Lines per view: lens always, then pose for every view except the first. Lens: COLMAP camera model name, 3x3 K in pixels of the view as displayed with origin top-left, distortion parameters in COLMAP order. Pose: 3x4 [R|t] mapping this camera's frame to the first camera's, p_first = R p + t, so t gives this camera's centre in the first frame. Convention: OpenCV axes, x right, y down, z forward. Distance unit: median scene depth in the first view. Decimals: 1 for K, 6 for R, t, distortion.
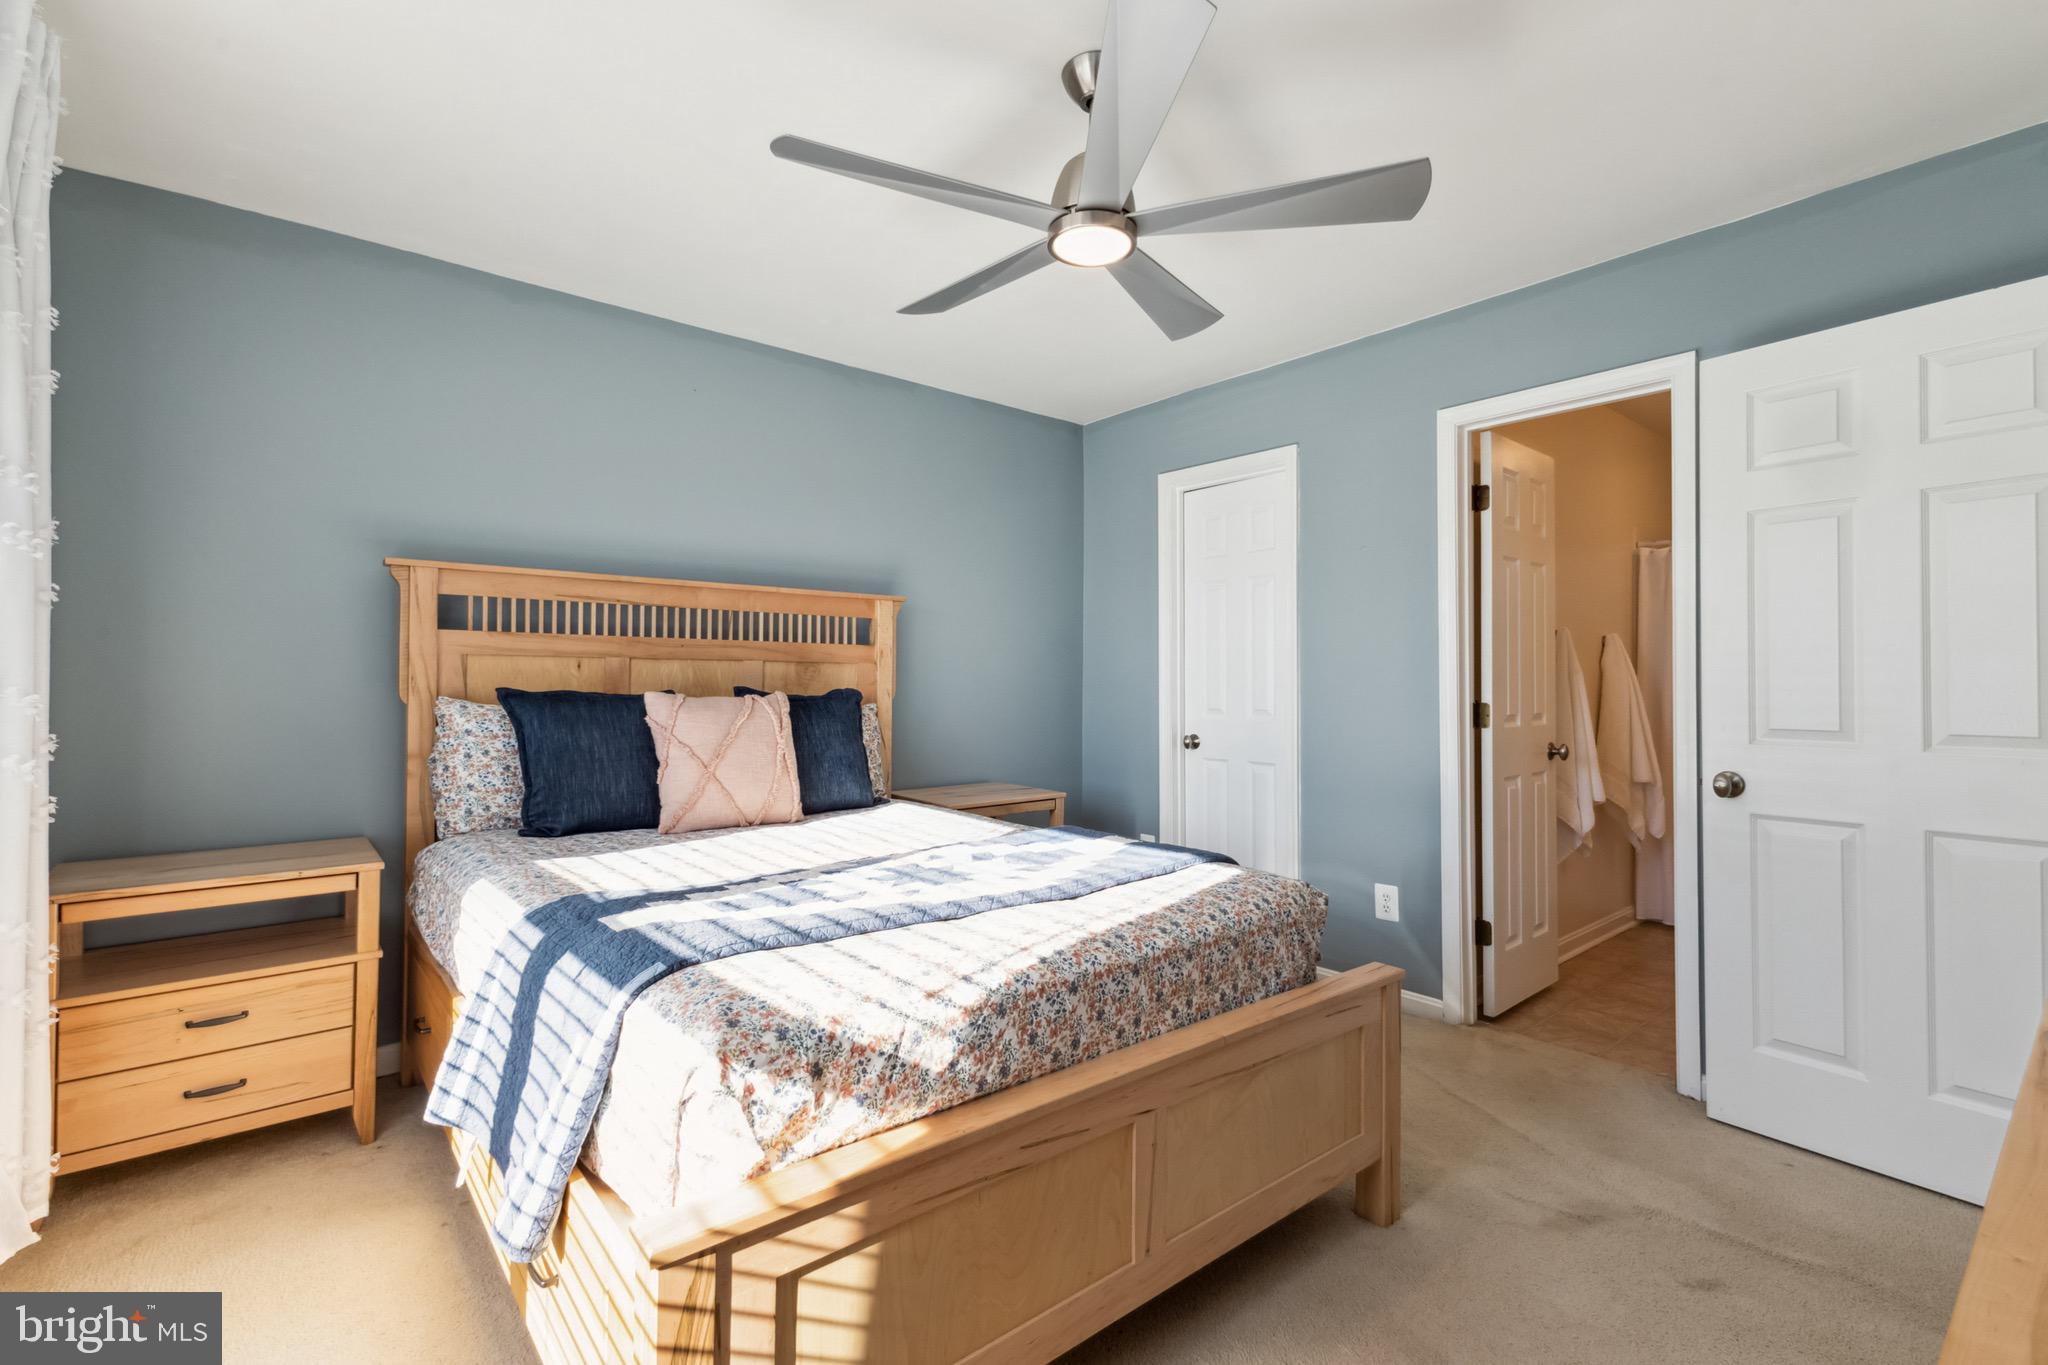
lens RADIAL K [[914.5, 0, 1034.1], [0, 914.5, 667.6], [0, 0, 1]] dist [0.016649, -0.000918]
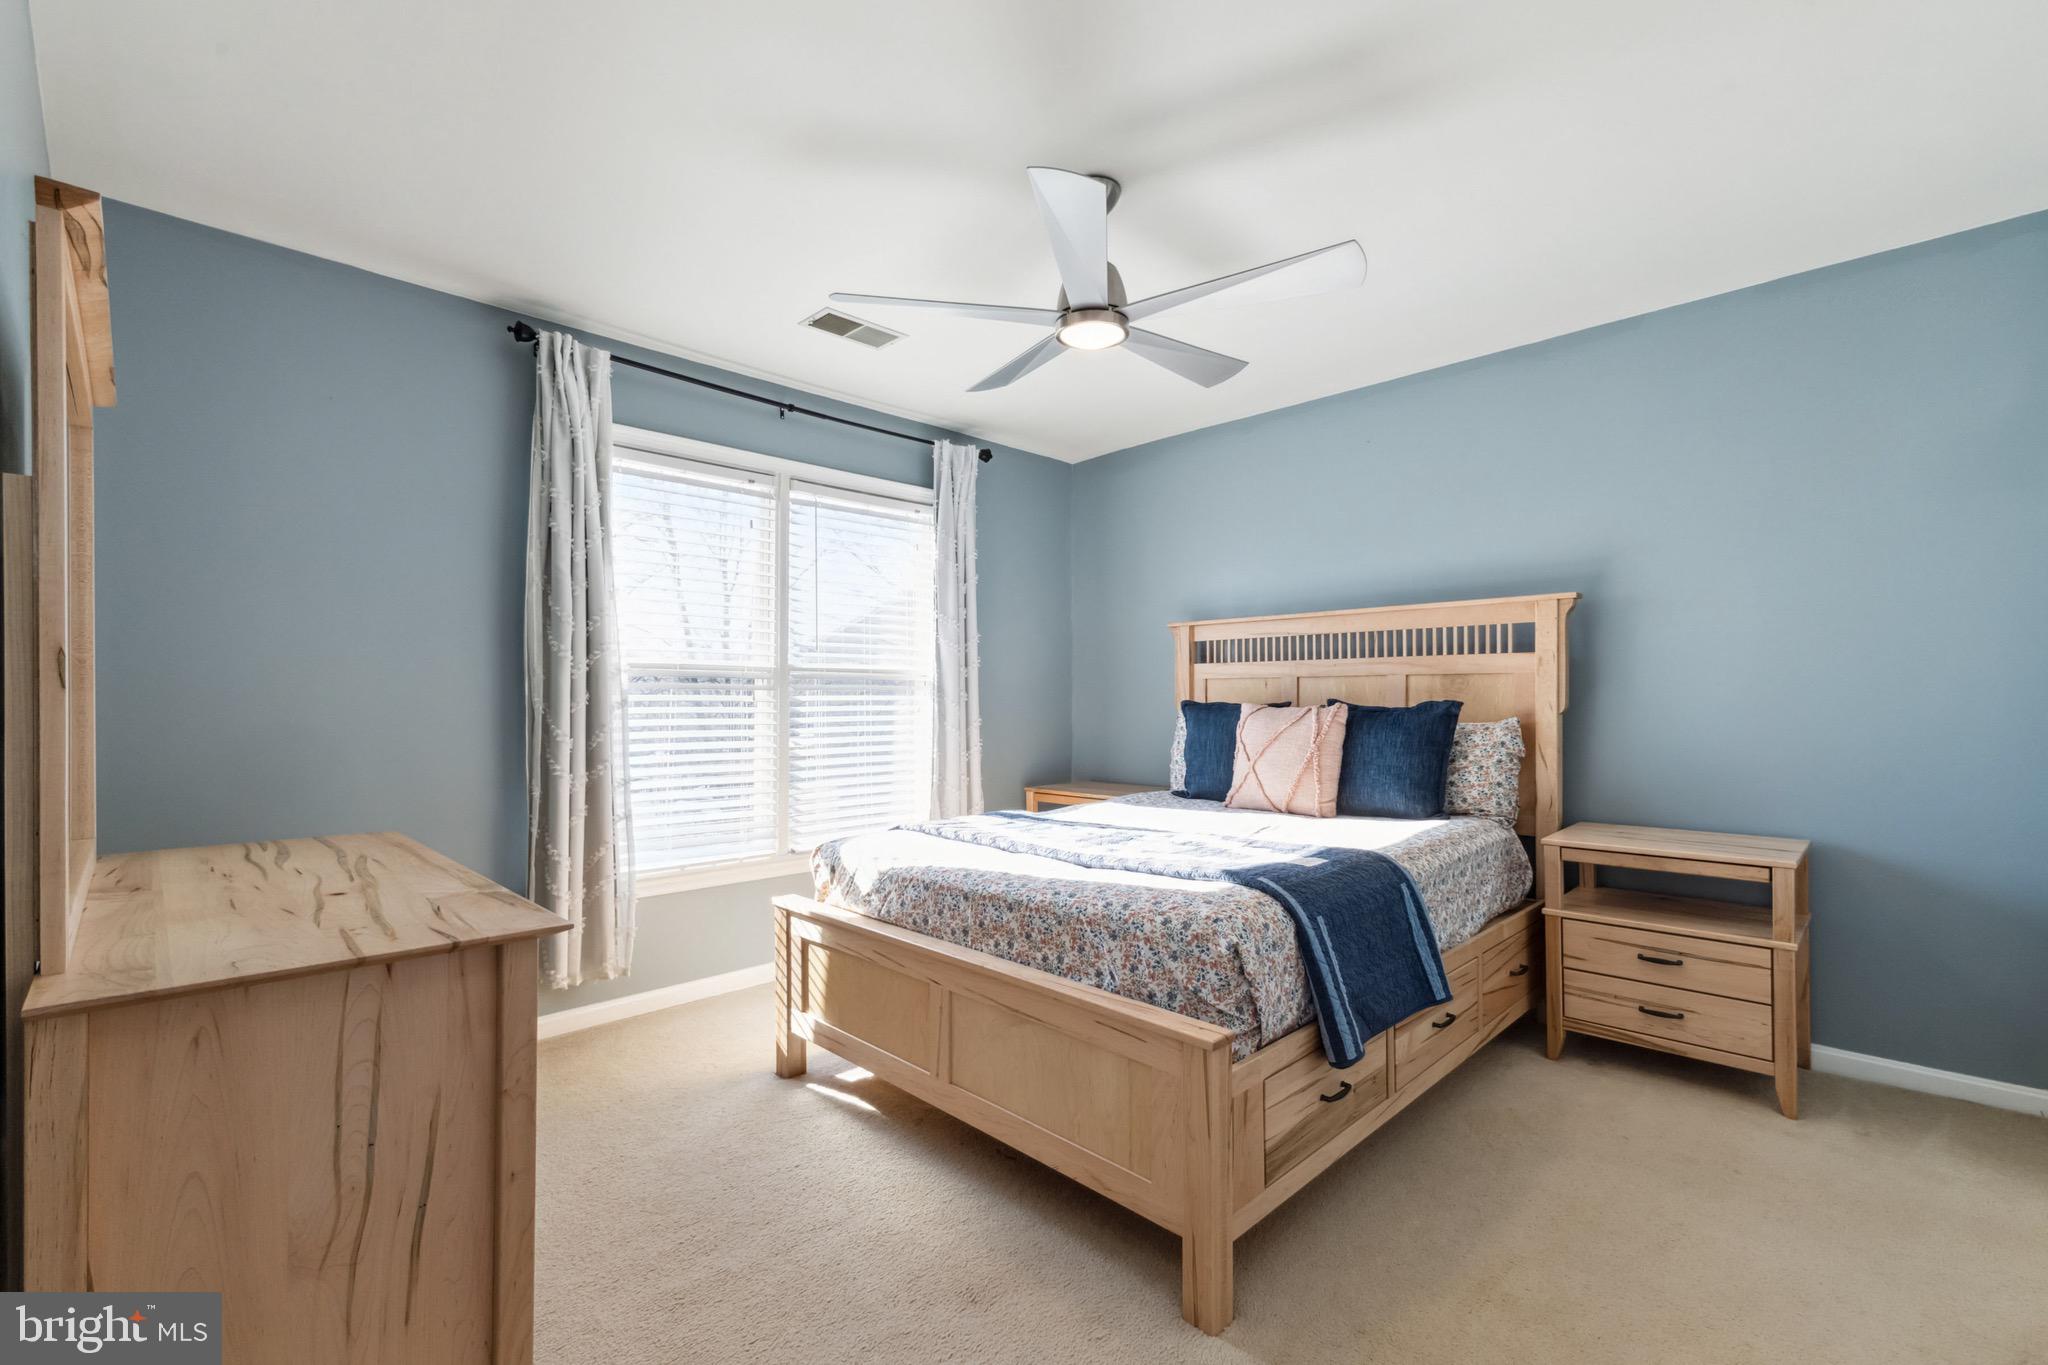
lens RADIAL K [[914.5, 0, 1027.8], [0, 914.5, 695.5], [0, 0, 1]] dist [0.016649, -0.000918]
pose [[0.076331, -0.004327, -0.997073, 1.405857], [0.022929, 0.999734, -0.002584, 0.018635], [0.996819, -0.022665, 0.076410, 0.900408]]
